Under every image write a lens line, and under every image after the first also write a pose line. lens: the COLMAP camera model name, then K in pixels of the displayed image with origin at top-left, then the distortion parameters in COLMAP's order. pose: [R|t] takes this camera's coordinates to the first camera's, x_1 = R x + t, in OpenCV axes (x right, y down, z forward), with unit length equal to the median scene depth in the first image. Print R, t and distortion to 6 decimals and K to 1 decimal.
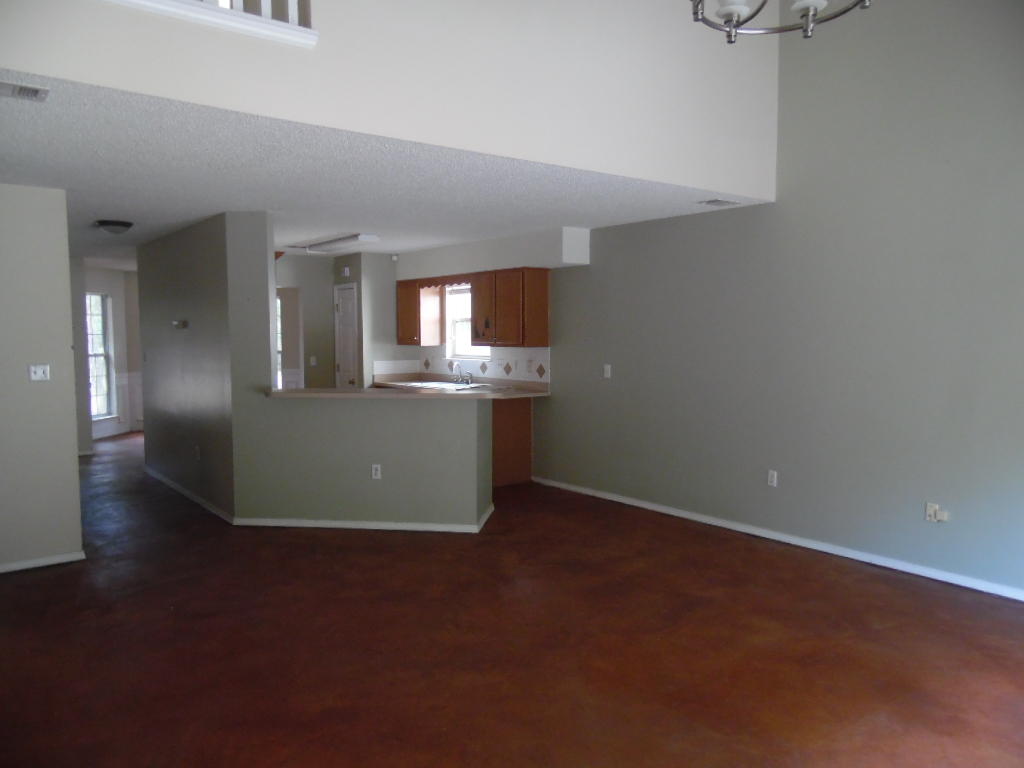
lens RADIAL K [[774.5, 0, 514.1], [0, 774.5, 385.0], [0, 0, 1]] dist [-0.012149, 0.050444]
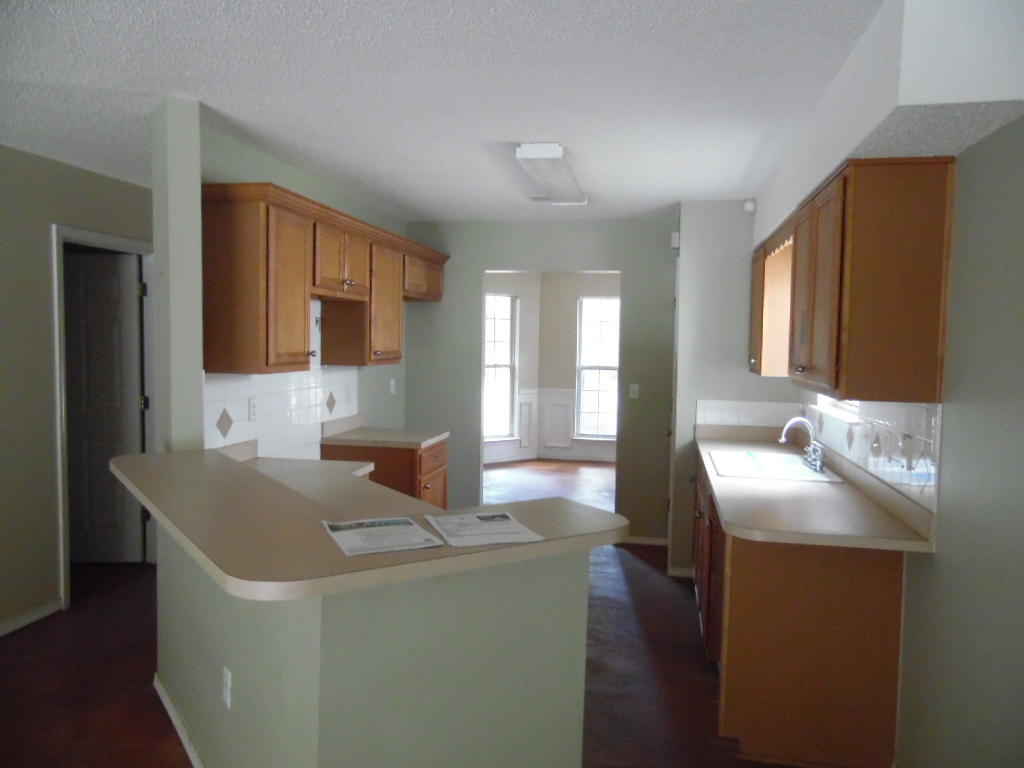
lens RADIAL K [[774.5, 0, 513.6], [0, 774.5, 380.5], [0, 0, 1]] dist [-0.012149, 0.050444]
pose [[0.661767, 0.057652, -0.747489, 0.115483], [-0.074125, 0.997185, 0.011286, -0.033806], [0.746036, 0.047939, 0.664178, 0.449548]]
